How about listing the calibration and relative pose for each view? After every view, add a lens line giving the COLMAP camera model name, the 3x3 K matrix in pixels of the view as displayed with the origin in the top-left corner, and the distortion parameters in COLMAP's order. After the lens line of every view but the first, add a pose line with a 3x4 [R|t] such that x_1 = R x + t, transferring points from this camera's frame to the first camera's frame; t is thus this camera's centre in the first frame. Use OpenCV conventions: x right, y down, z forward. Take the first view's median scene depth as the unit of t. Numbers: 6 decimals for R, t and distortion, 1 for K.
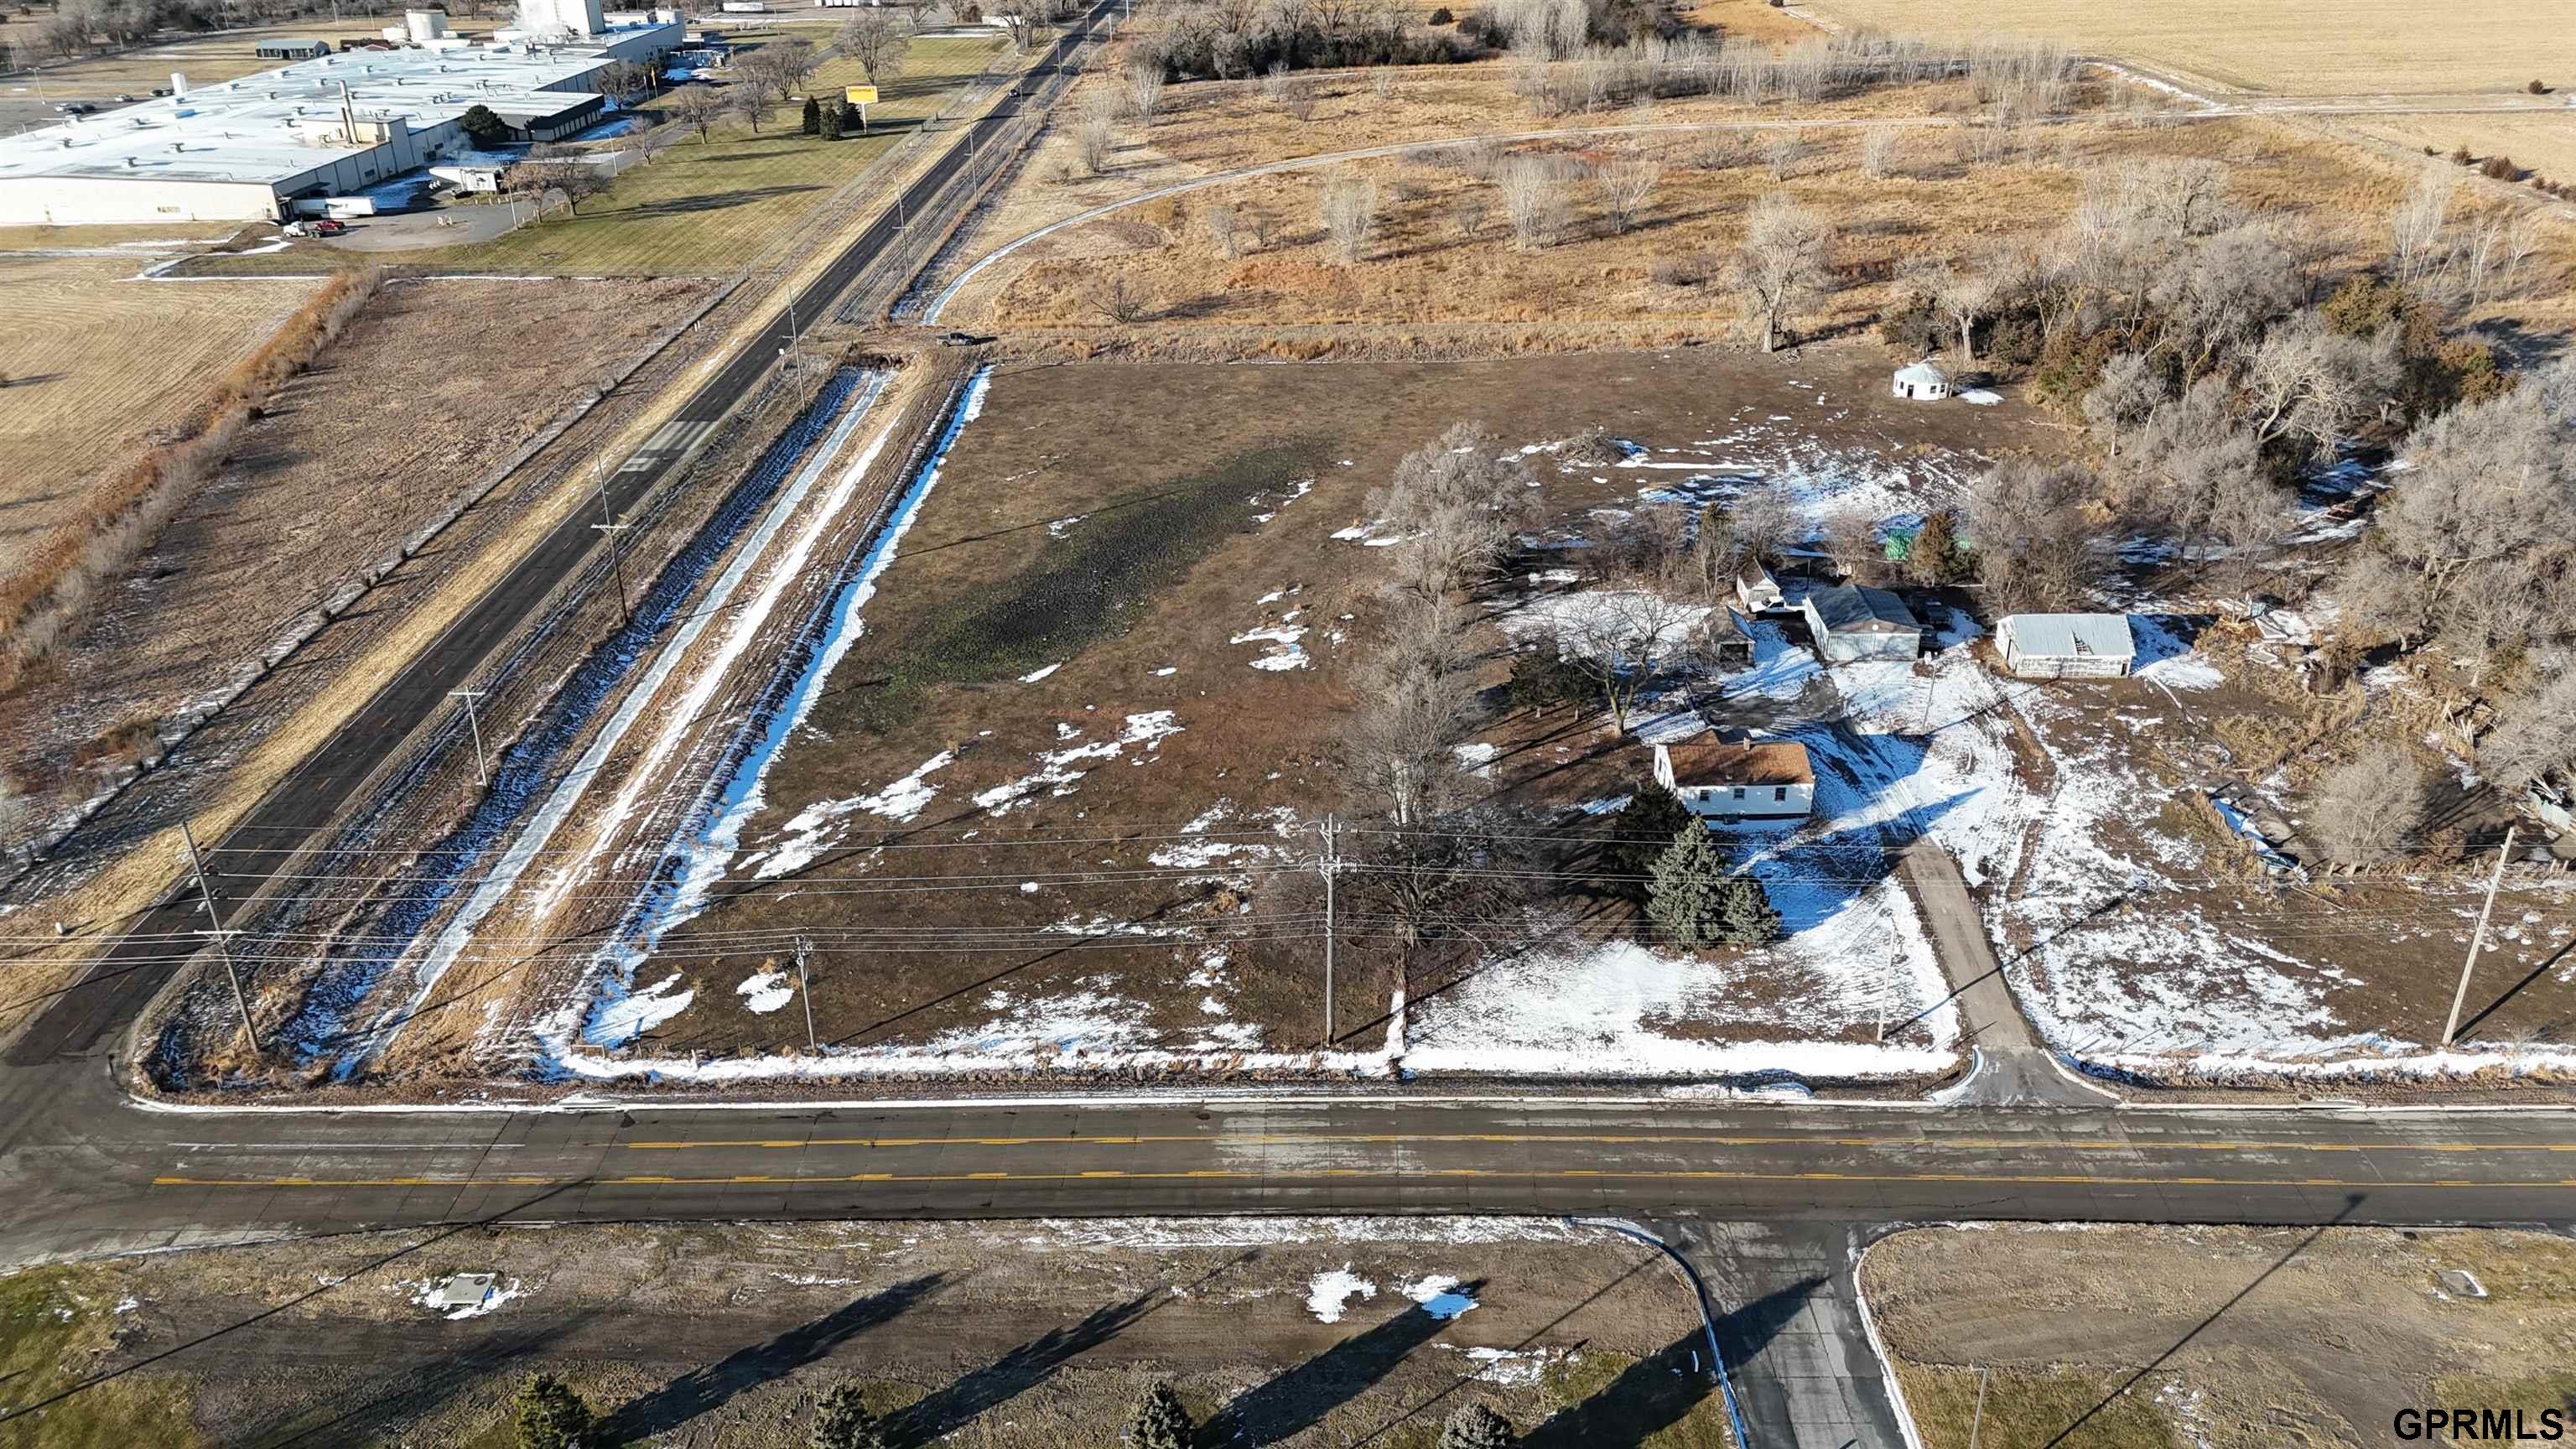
lens RADIAL K [[1887.1, 0, 1292.3], [0, 1887.1, 729.6], [0, 0, 1]] dist [0.078929, -0.070500]
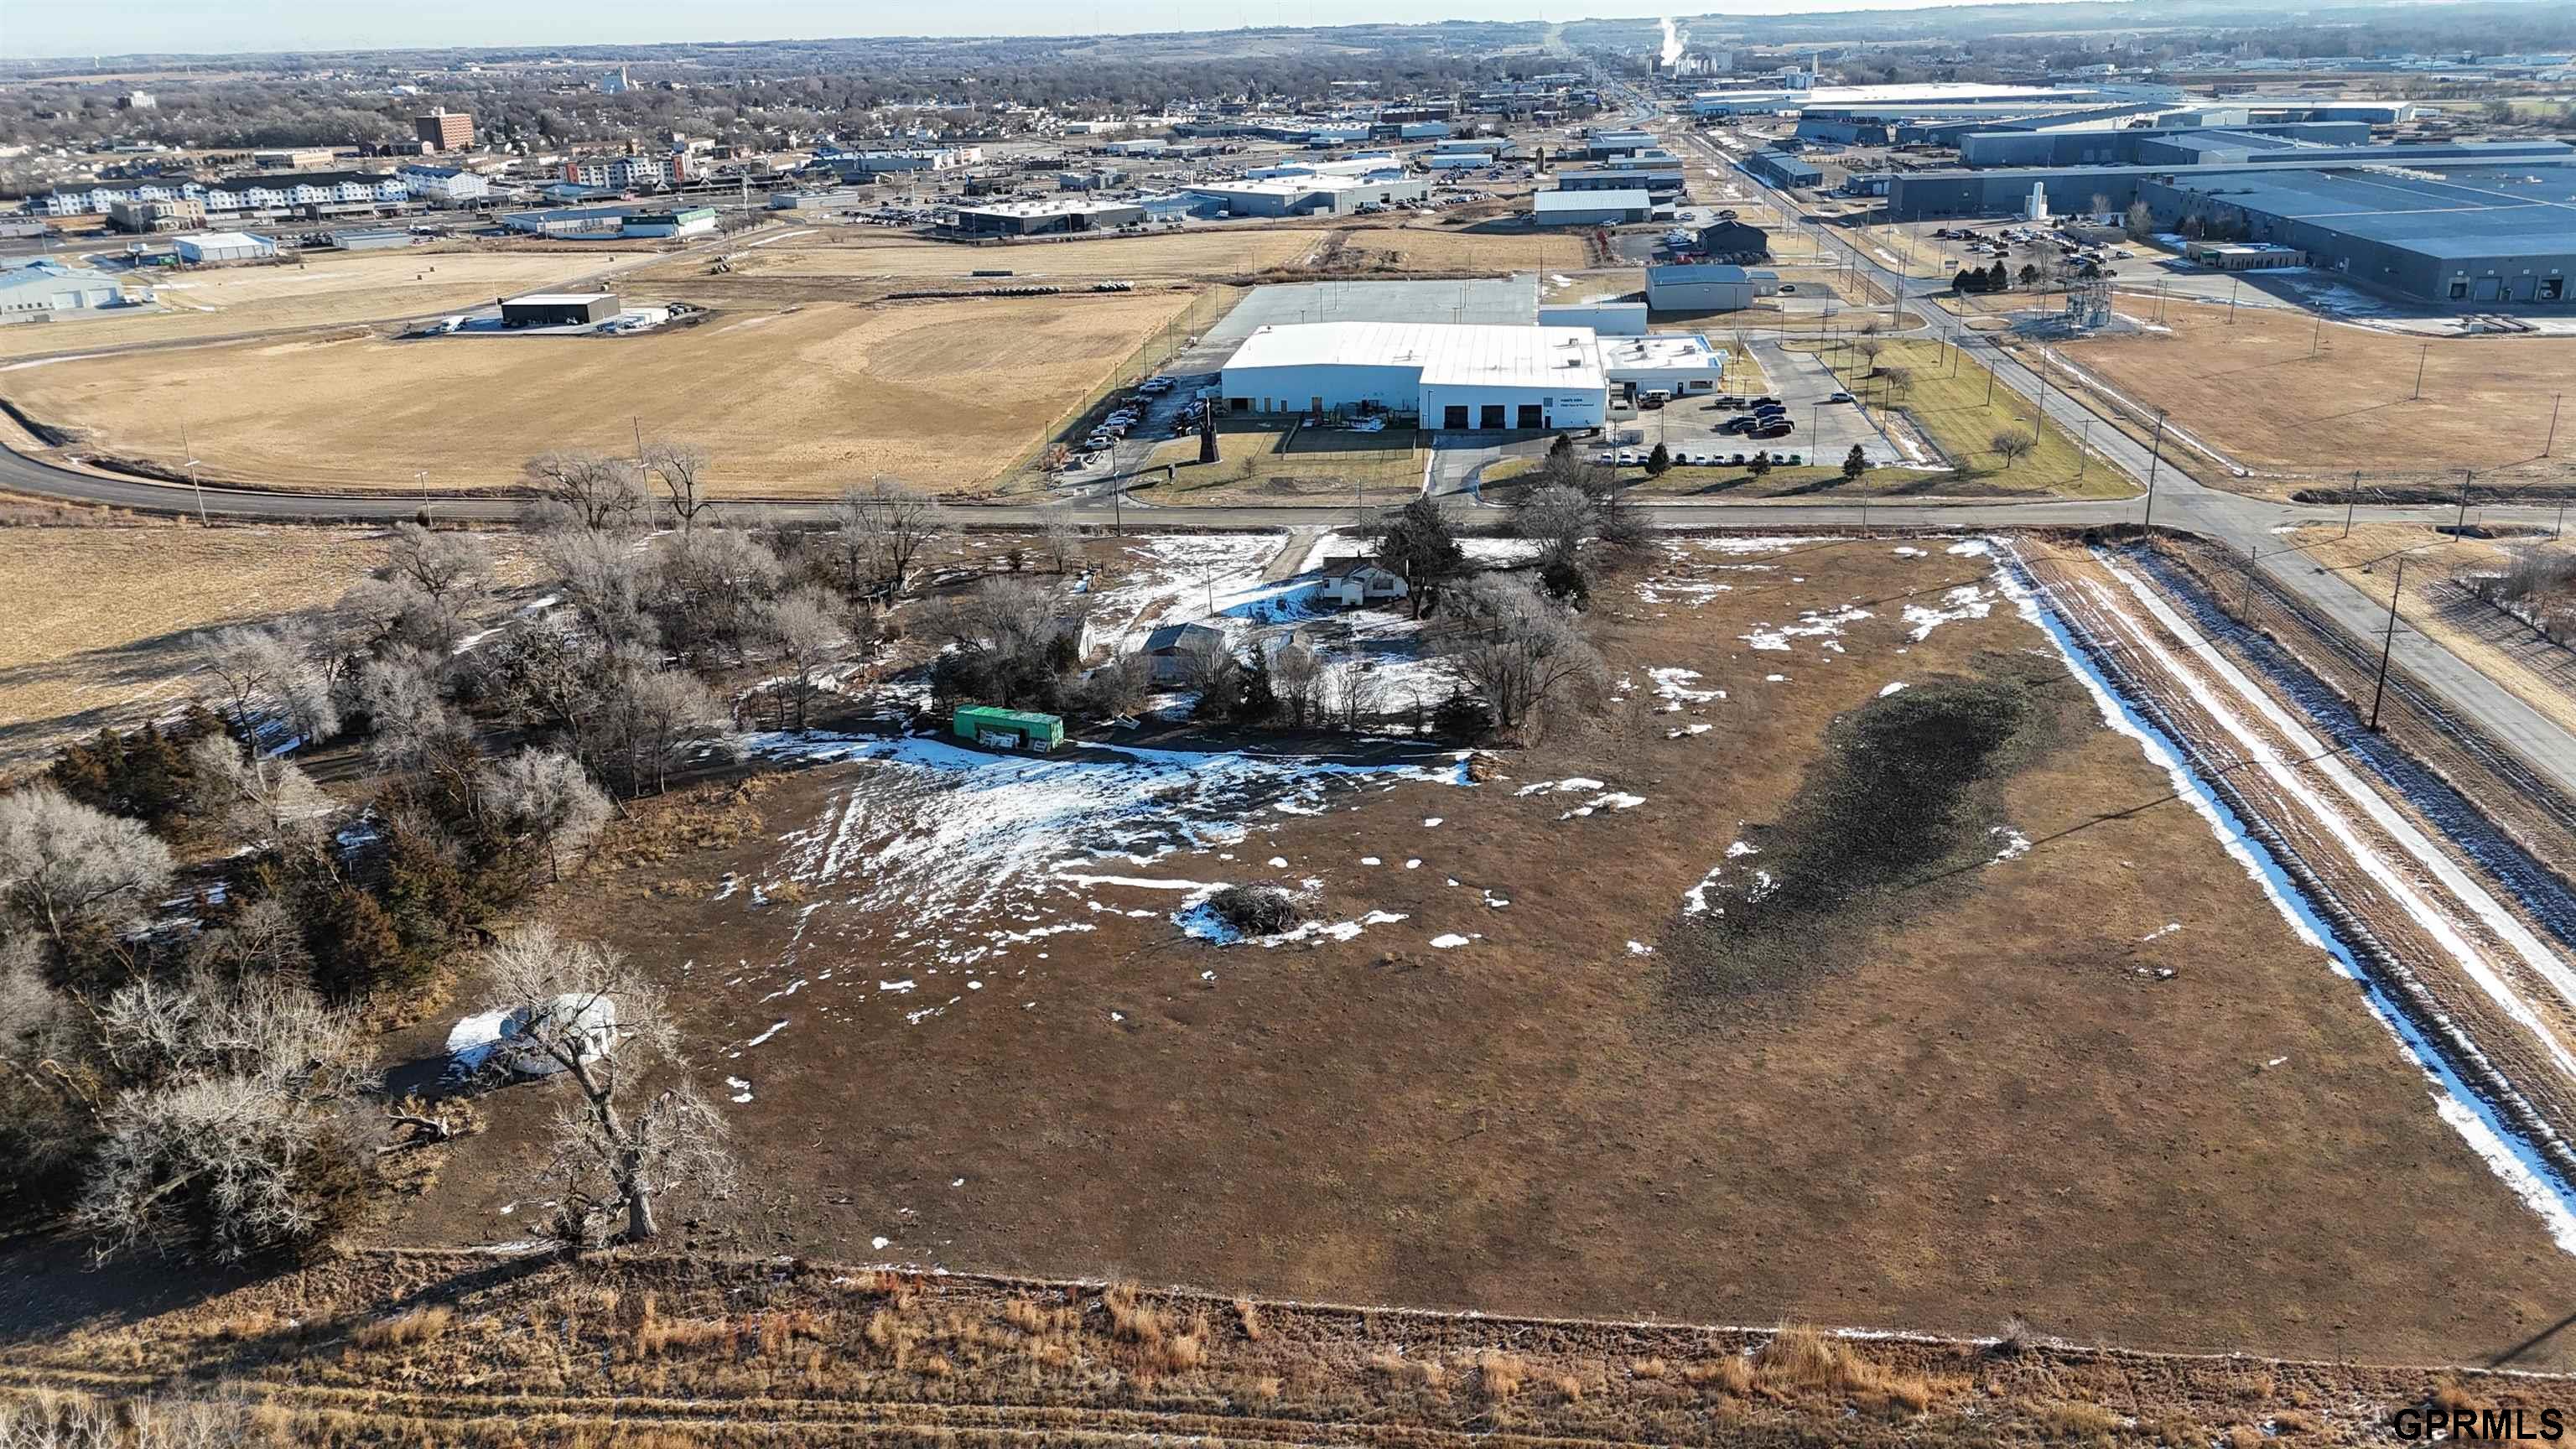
lens RADIAL K [[1887.1, 0, 1283.2], [0, 1887.1, 714.7], [0, 0, 1]] dist [0.078929, -0.070500]
pose [[-0.992670, 0.003192, 0.120812, 0.098347], [0.088573, 0.699325, 0.709295, -0.923839], [-0.082223, 0.714797, -0.694482, 1.967900]]
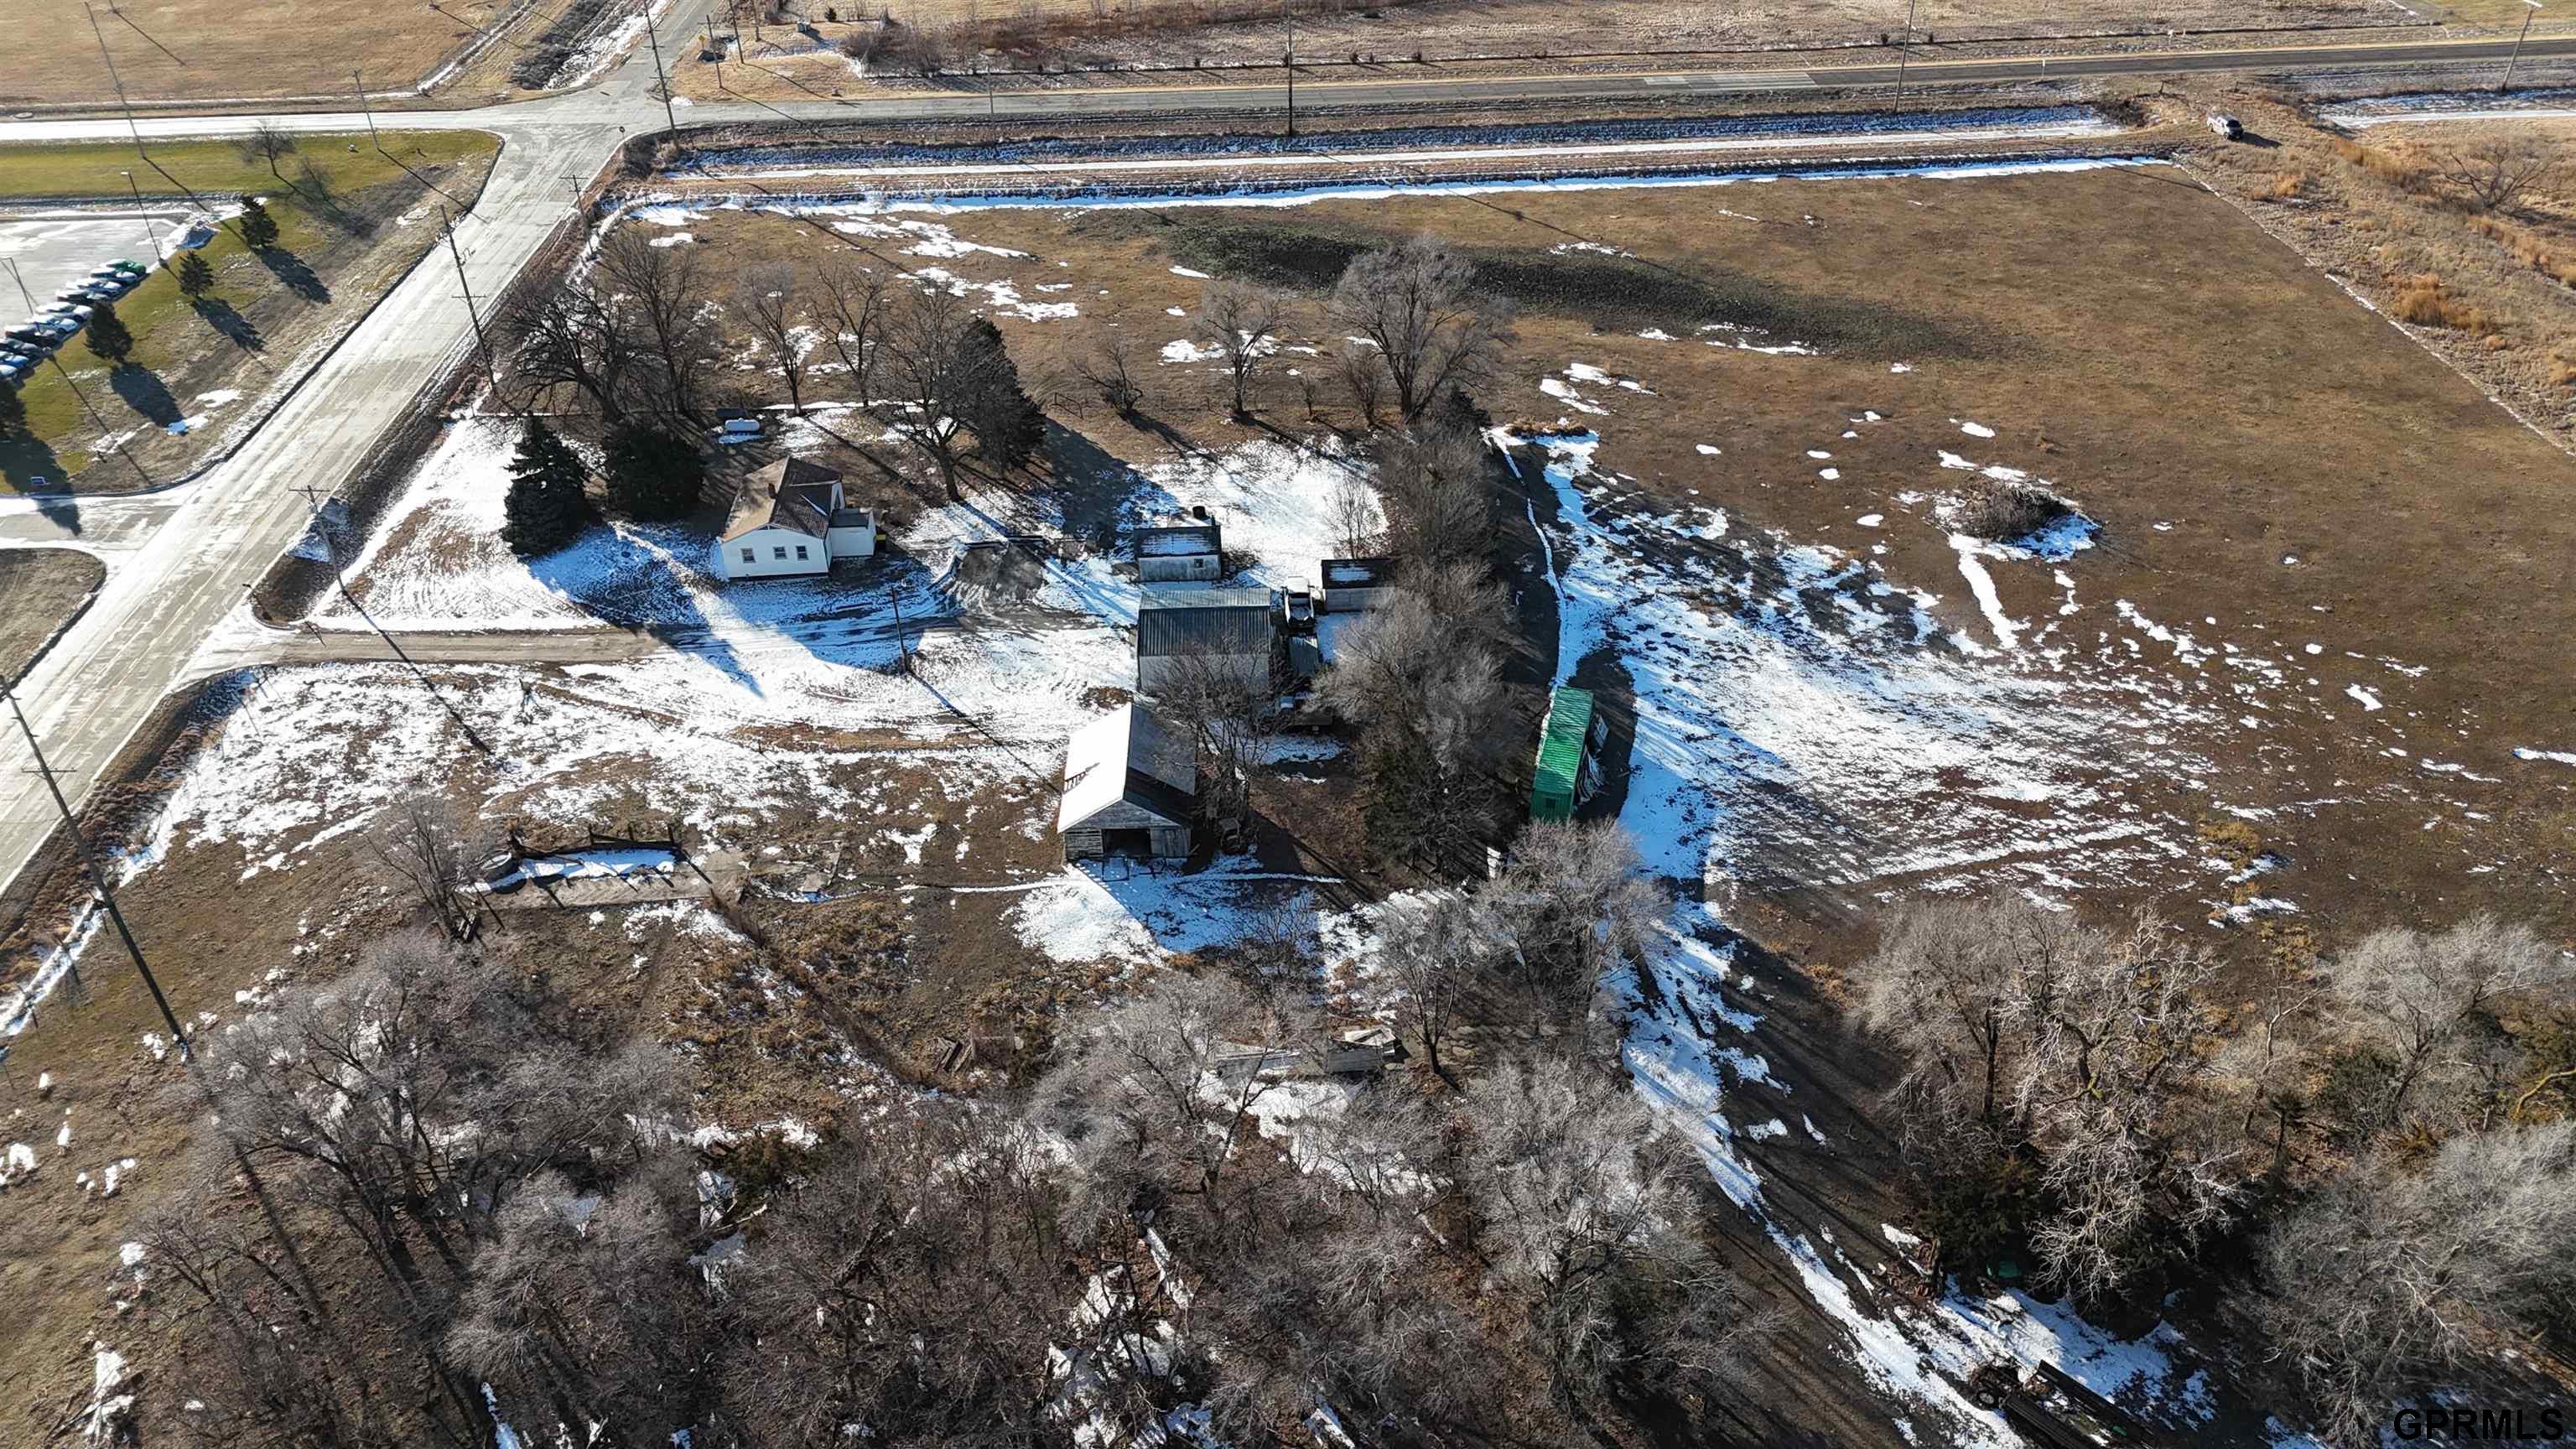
lens RADIAL K [[1887.1, 0, 1293.7], [0, 1887.1, 718.2], [0, 0, 1]] dist [0.078929, -0.070500]
pose [[0.054130, 0.570751, -0.819337, 0.965330], [-0.420739, 0.757180, 0.499657, -0.431325], [0.905565, 0.317681, 0.281123, 0.891652]]
